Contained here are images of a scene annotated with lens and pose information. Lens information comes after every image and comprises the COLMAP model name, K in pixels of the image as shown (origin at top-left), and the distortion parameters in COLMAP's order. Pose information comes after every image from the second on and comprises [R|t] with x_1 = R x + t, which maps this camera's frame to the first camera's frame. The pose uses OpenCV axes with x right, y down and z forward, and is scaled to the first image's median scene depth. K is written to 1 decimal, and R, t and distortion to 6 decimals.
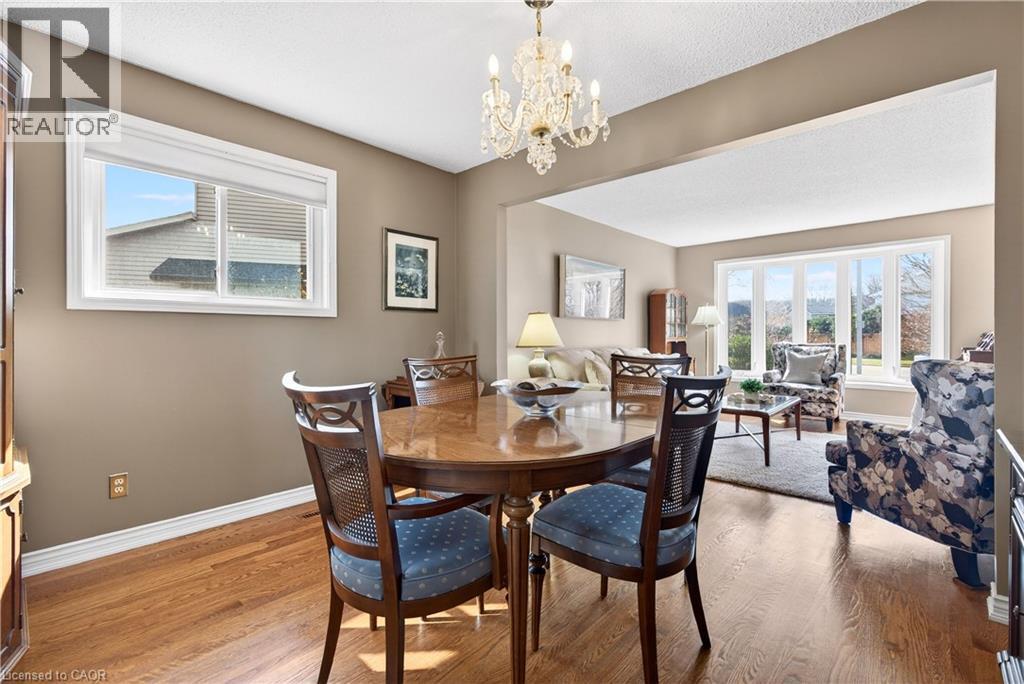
lens RADIAL K [[461.1, 0, 510.5], [0, 461.1, 336.9], [0, 0, 1]] dist [0.000637, -0.000304]
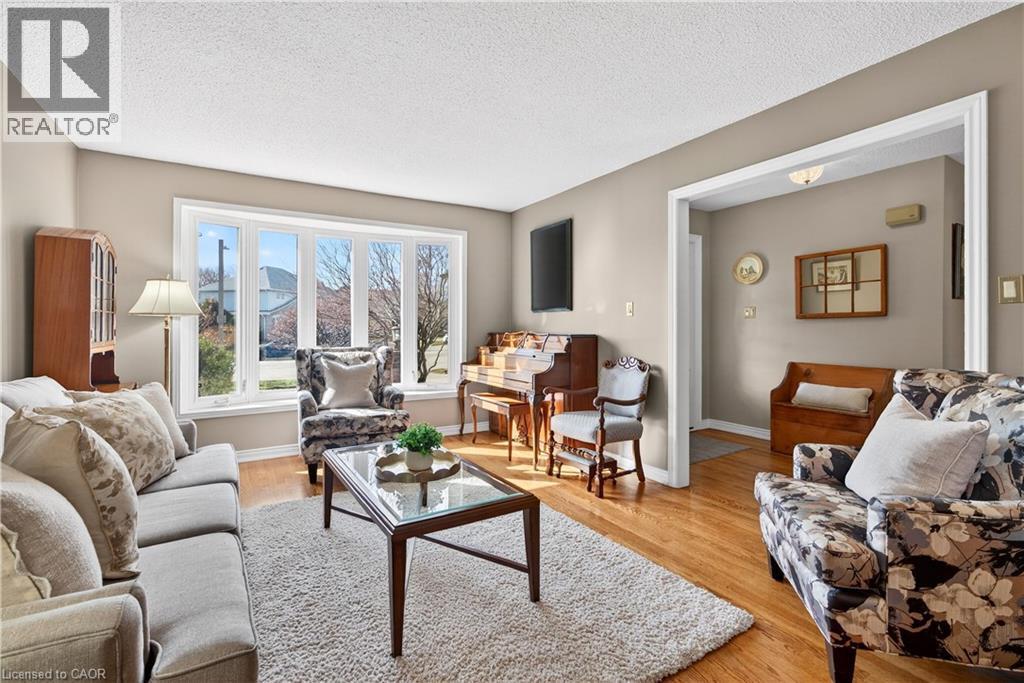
lens RADIAL K [[461.1, 0, 510.7], [0, 461.1, 337.7], [0, 0, 1]] dist [0.000637, -0.000304]
pose [[0.272107, -0.011730, 0.962196, 0.046790], [0.002317, 0.999931, 0.011534, -0.010060], [-0.962264, -0.000909, 0.272115, 0.642746]]
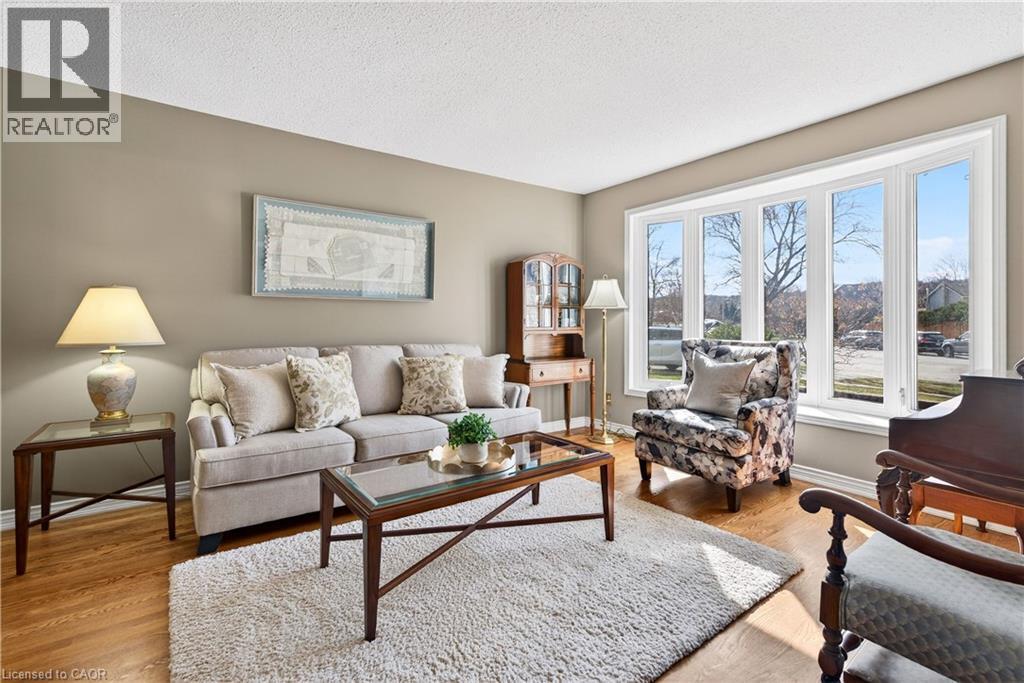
lens RADIAL K [[461.1, 0, 519.9], [0, 461.1, 323.5], [0, 0, 1]] dist [0.000637, -0.000304]
pose [[0.980907, 0.008456, -0.194295, 0.560412], [-0.008738, 0.999962, -0.000594, -0.005608], [0.194282, 0.002280, 0.980943, 0.445223]]
